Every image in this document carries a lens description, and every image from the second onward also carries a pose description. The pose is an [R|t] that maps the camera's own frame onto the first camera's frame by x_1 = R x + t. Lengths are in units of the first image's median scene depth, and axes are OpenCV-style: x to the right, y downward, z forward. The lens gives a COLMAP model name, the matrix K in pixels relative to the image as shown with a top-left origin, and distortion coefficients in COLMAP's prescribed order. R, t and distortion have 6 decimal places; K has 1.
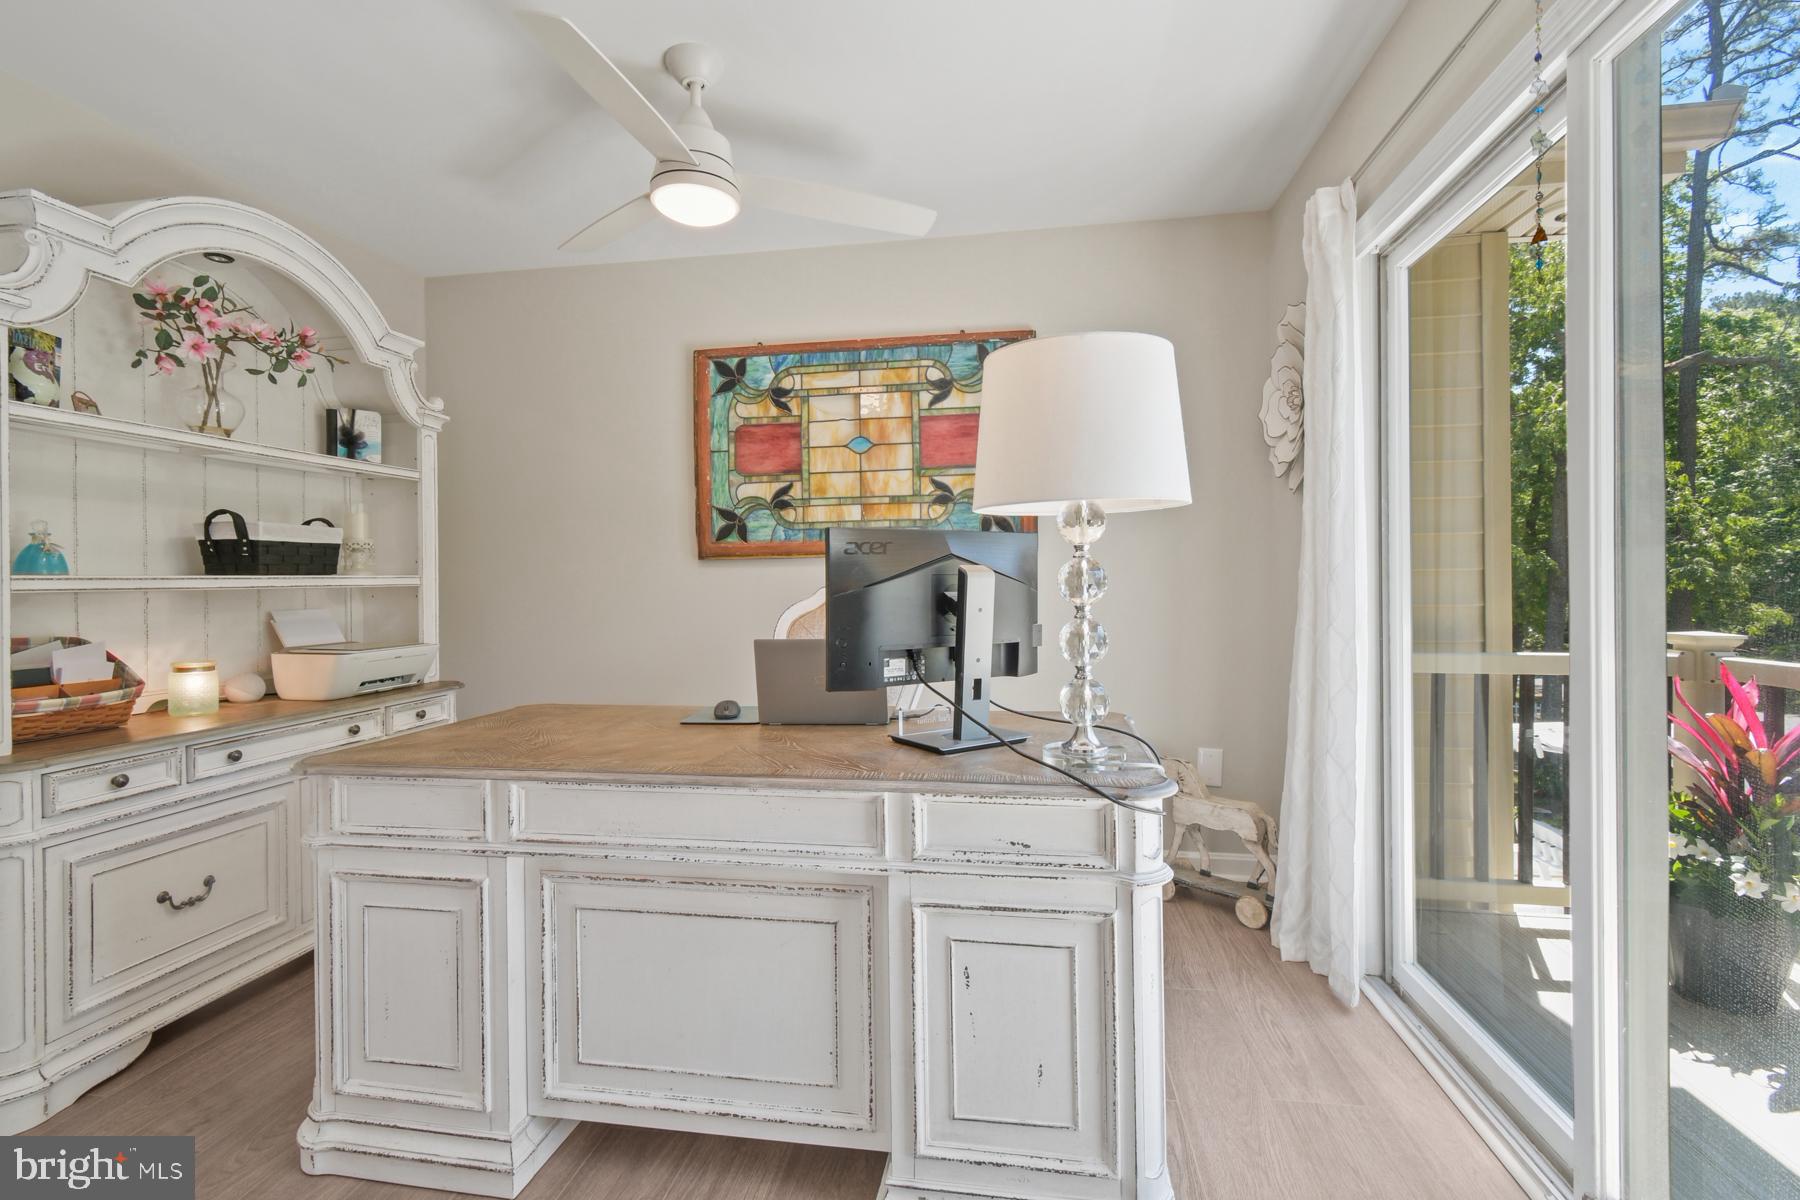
lens RADIAL K [[807.0, 0, 899.0], [0, 807.0, 588.4], [0, 0, 1]] dist [0.001850, -0.000420]
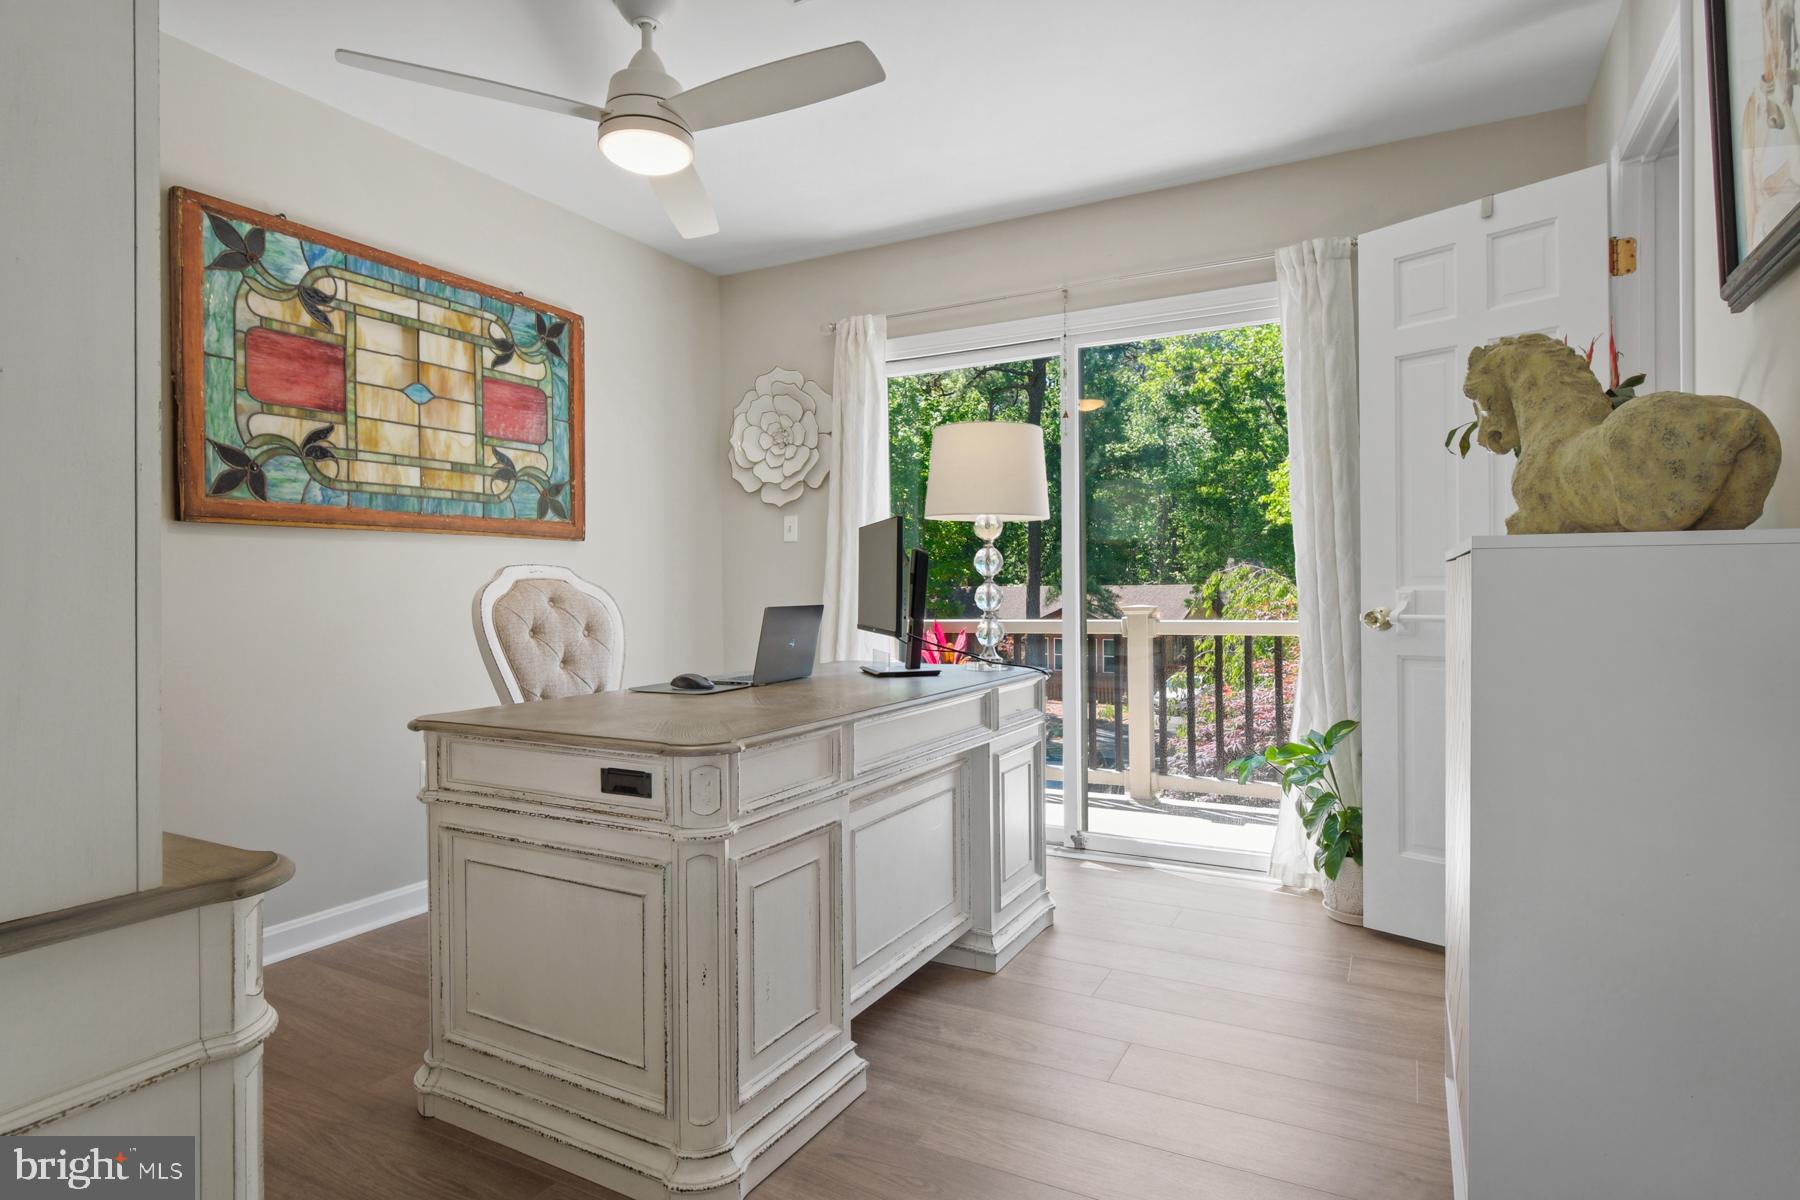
lens RADIAL K [[977.6, 0, 902.3], [0, 977.6, 594.4], [0, 0, 1]] dist [0.004603, -0.001507]
pose [[0.318779, 0.002740, 0.947825, -0.831303], [0.007933, 0.999953, -0.005559, 0.032252], [-0.947796, 0.009291, 0.318742, 0.238947]]
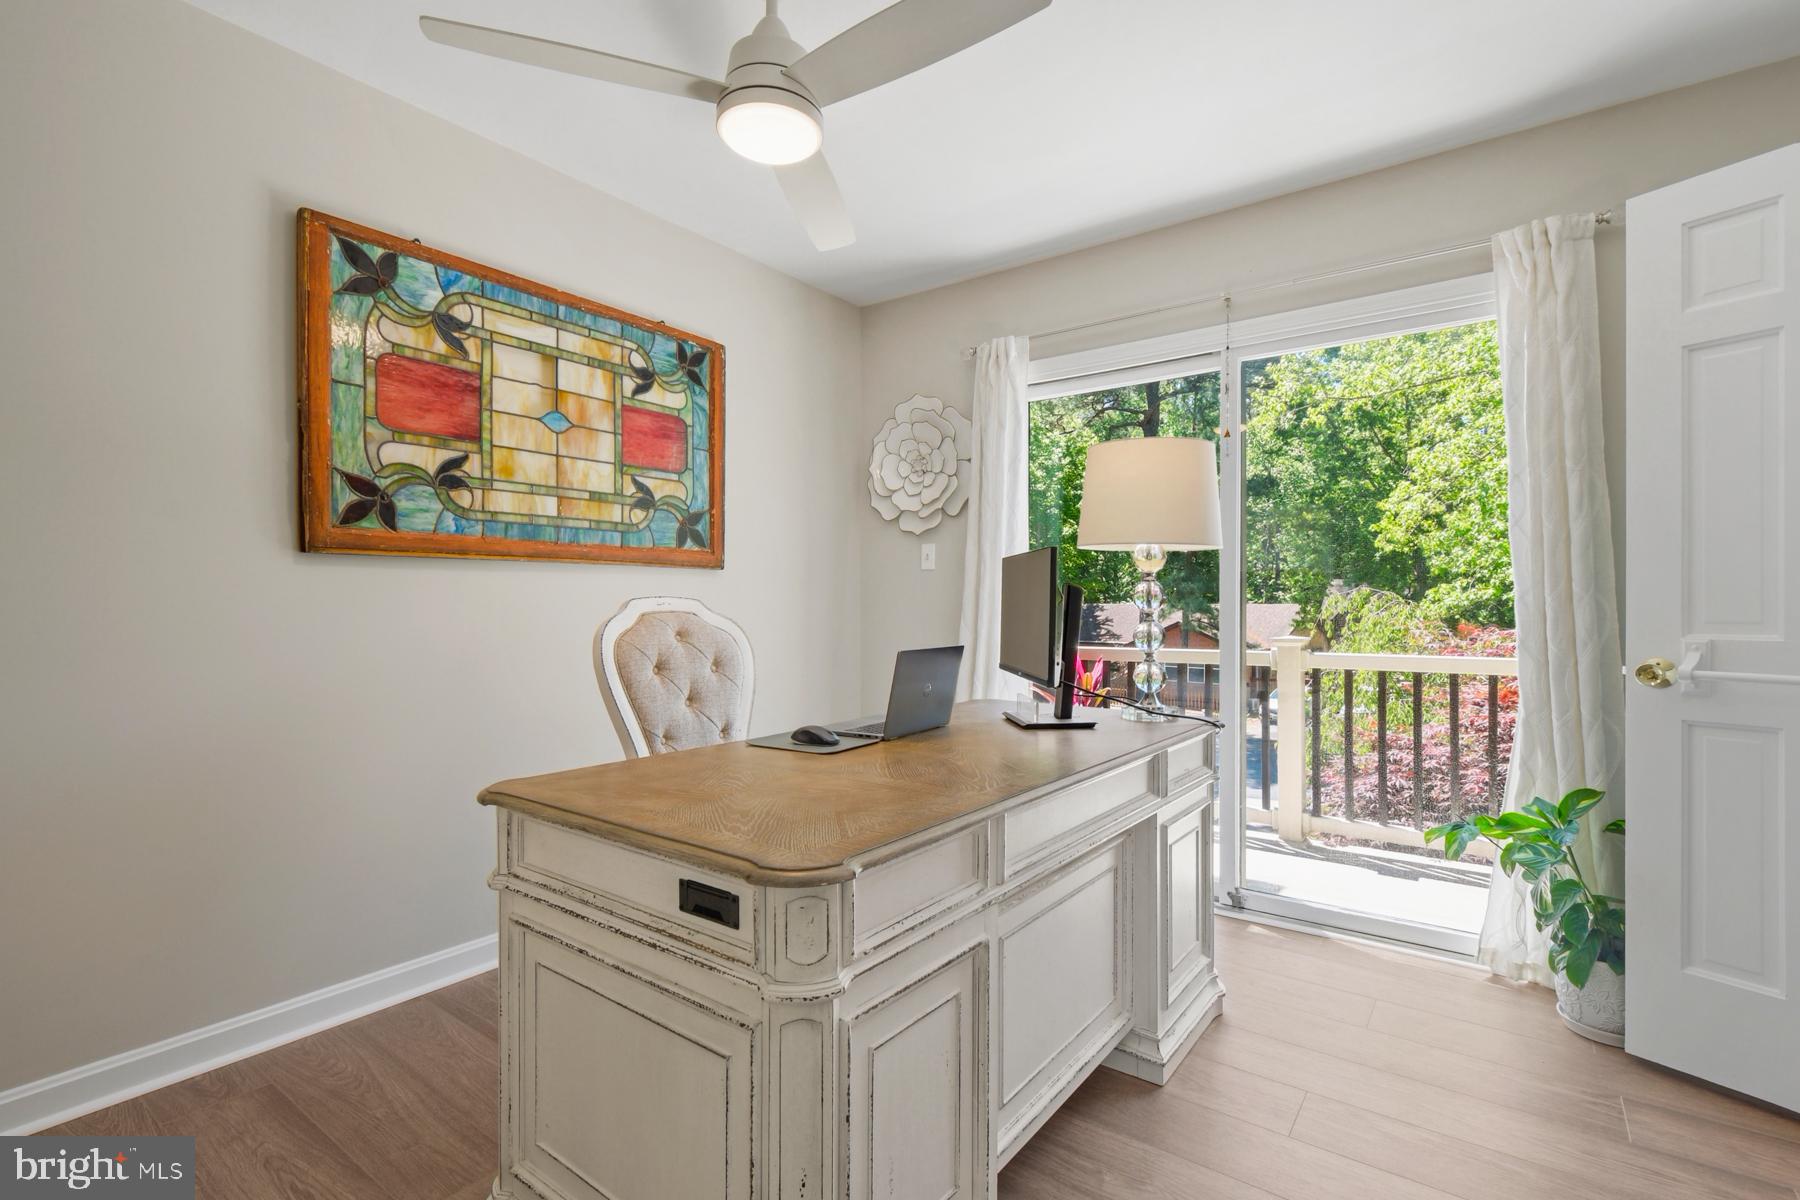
lens RADIAL K [[835.3, 0, 898.0], [0, 835.3, 607.9], [0, 0, 1]] dist [0.003246, 0.000469]
pose [[0.456274, 0.006572, 0.889815, -0.637889], [-0.003602, 0.999978, -0.005539, 0.009273], [-0.889832, -0.000677, 0.456288, 0.329088]]
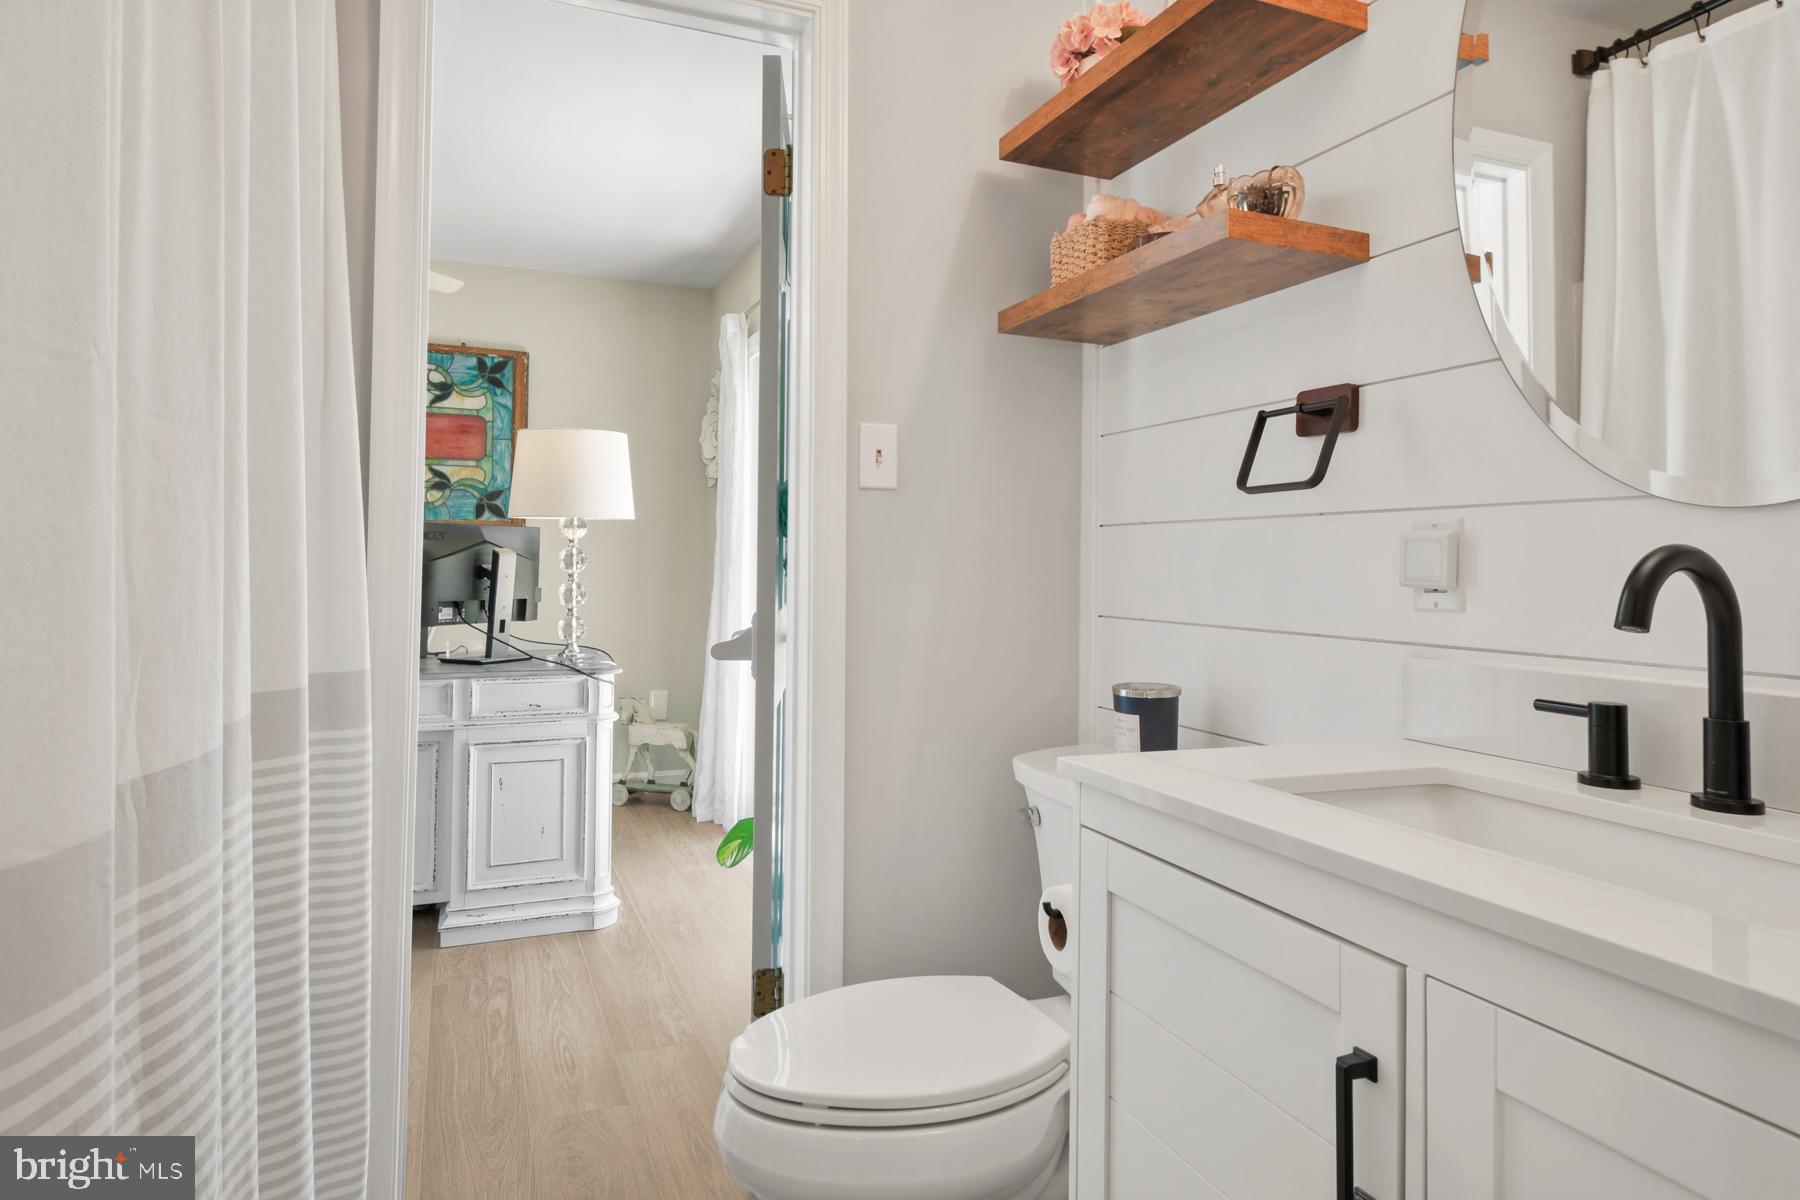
lens RADIAL K [[1034.5, 0, 896.4], [0, 1034.5, 537.9], [0, 0, 1]] dist [0.003686, -0.000025]
pose [[0.849012, 0.033748, 0.527295, -0.170096], [-0.017894, 0.999222, -0.035141, 0.004563], [-0.528071, 0.020399, 0.848955, -0.599651]]
